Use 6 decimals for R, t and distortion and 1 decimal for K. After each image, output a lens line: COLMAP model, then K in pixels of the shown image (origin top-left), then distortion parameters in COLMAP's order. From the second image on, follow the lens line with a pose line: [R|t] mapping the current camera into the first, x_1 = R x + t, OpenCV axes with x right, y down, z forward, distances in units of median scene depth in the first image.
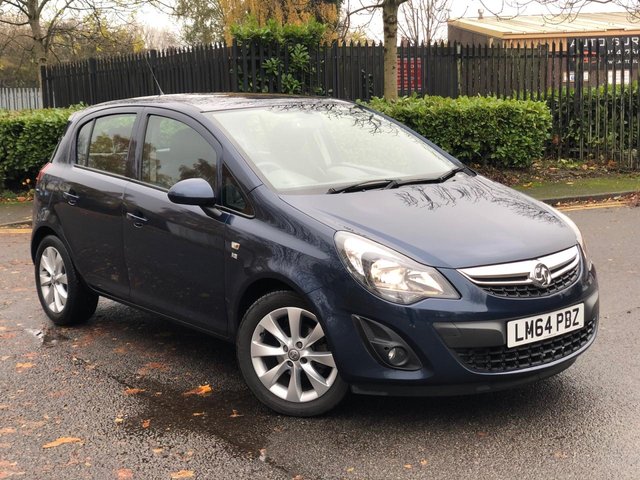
lens RADIAL K [[974.5, 0, 320.6], [0, 974.5, 243.6], [0, 0, 1]] dist [0.048959, 0.000000]
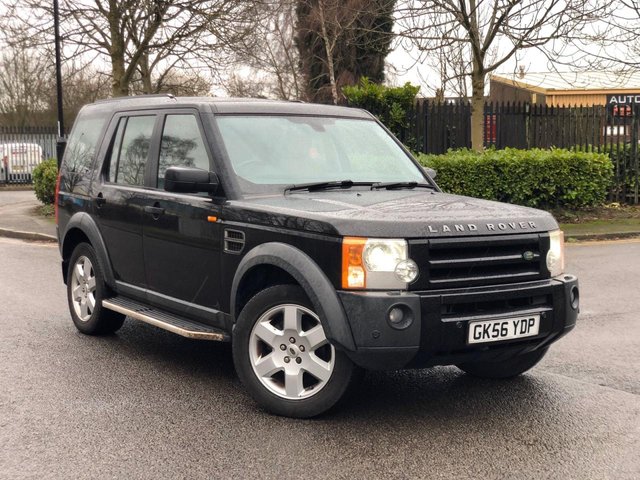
lens RADIAL K [[974.5, 0, 316.9], [0, 974.5, 236.7], [0, 0, 1]] dist [0.048959, 0.000000]
pose [[0.999443, 0.016667, -0.028910, -0.085964], [-0.018244, 0.998310, -0.055170, 0.027254], [0.027942, 0.055667, 0.998058, -0.192196]]
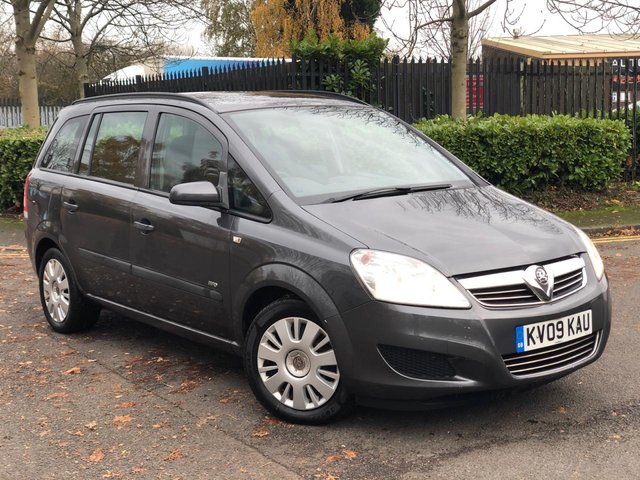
lens RADIAL K [[974.5, 0, 320.9], [0, 974.5, 228.3], [0, 0, 1]] dist [0.048959, 0.000000]
pose [[0.999784, 0.005741, -0.019995, -0.041273], [-0.006460, 0.999328, -0.036077, -0.004911], [0.019774, 0.036198, 0.999149, 0.051346]]
